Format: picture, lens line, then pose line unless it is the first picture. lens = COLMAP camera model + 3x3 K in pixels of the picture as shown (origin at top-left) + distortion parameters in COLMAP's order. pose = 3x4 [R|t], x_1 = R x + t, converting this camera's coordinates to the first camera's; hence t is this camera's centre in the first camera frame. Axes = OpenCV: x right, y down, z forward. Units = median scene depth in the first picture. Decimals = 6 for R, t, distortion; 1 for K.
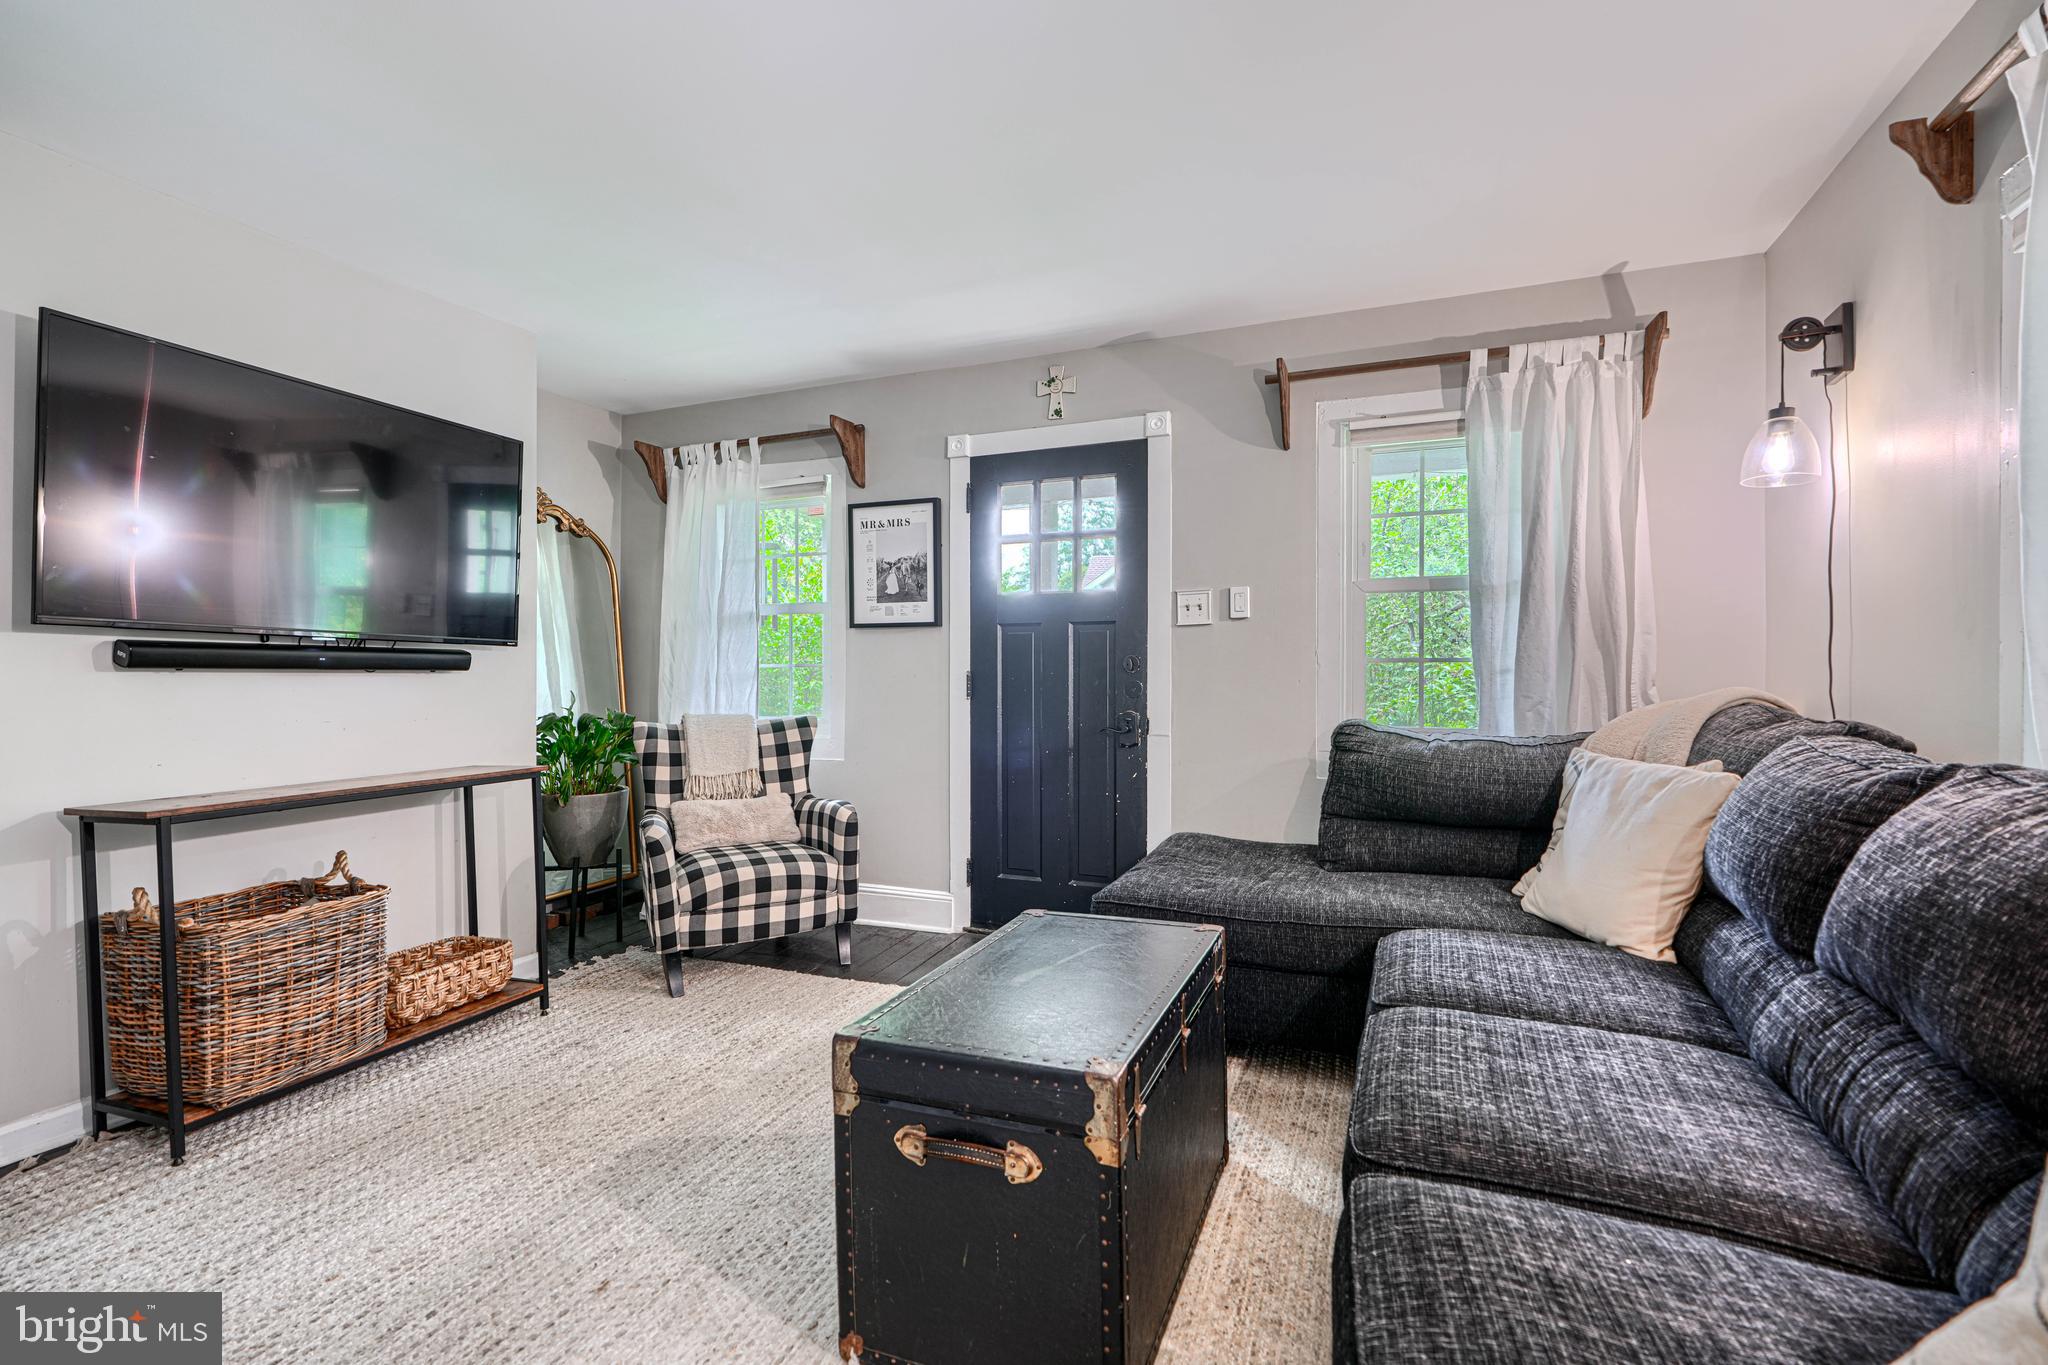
lens RADIAL K [[919.3, 0, 1024.0], [0, 919.3, 682.5], [0, 0, 1]] dist [0.000260, -0.000194]
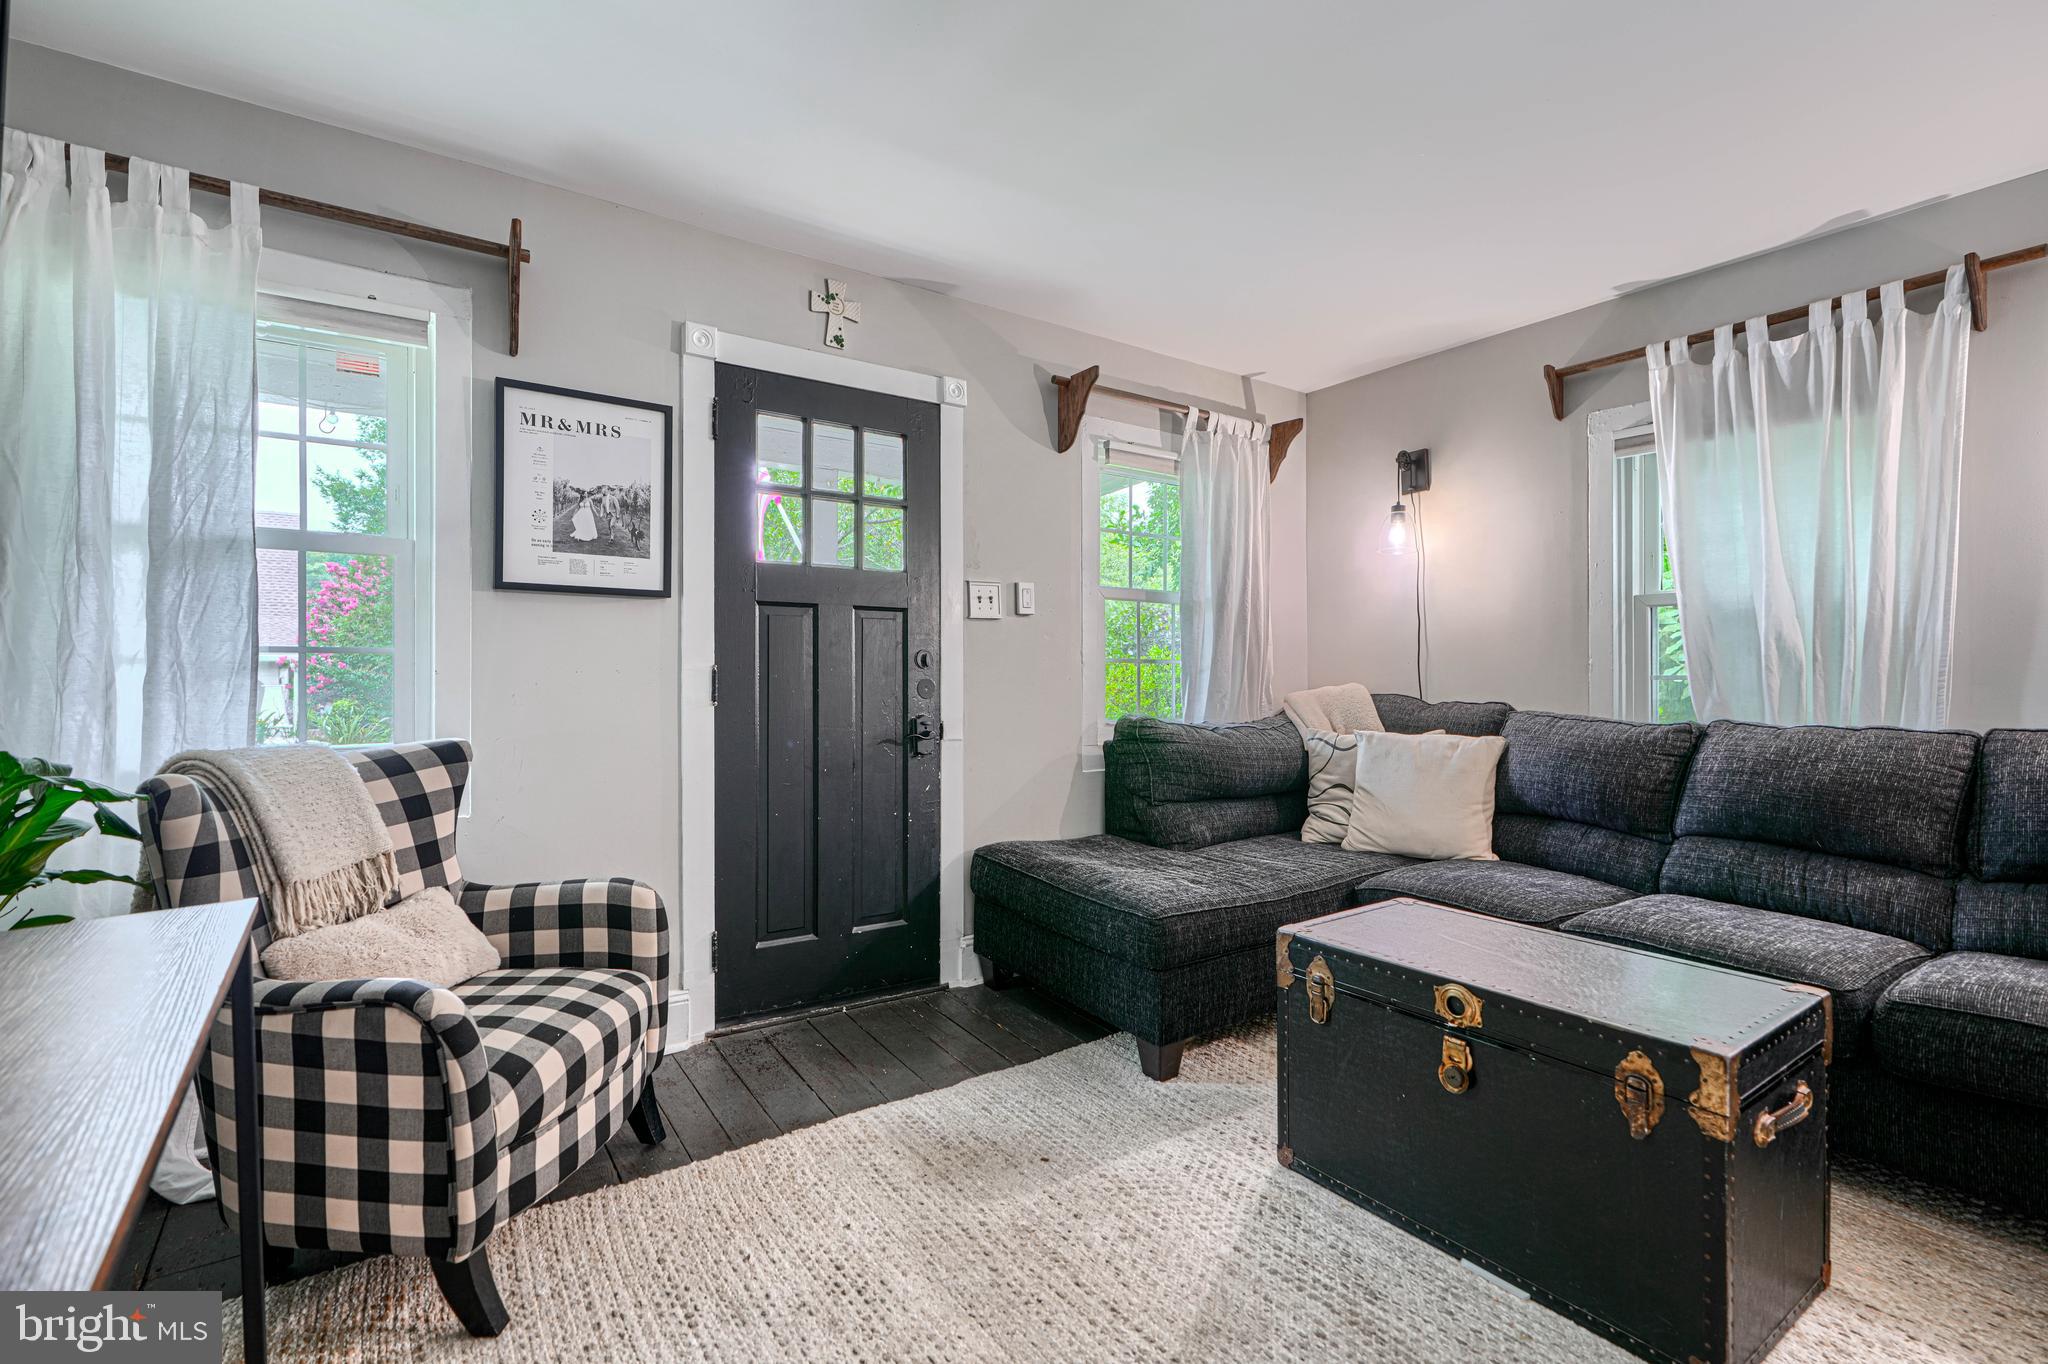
lens RADIAL K [[944.2, 0, 1031.1], [0, 944.2, 673.1], [0, 0, 1]] dist [-0.000380, 0.000602]
pose [[0.537099, 0.004796, 0.843505, -0.560593], [0.000515, 0.999982, -0.006014, -0.001505], [-0.843519, 0.003664, 0.537087, 0.425072]]
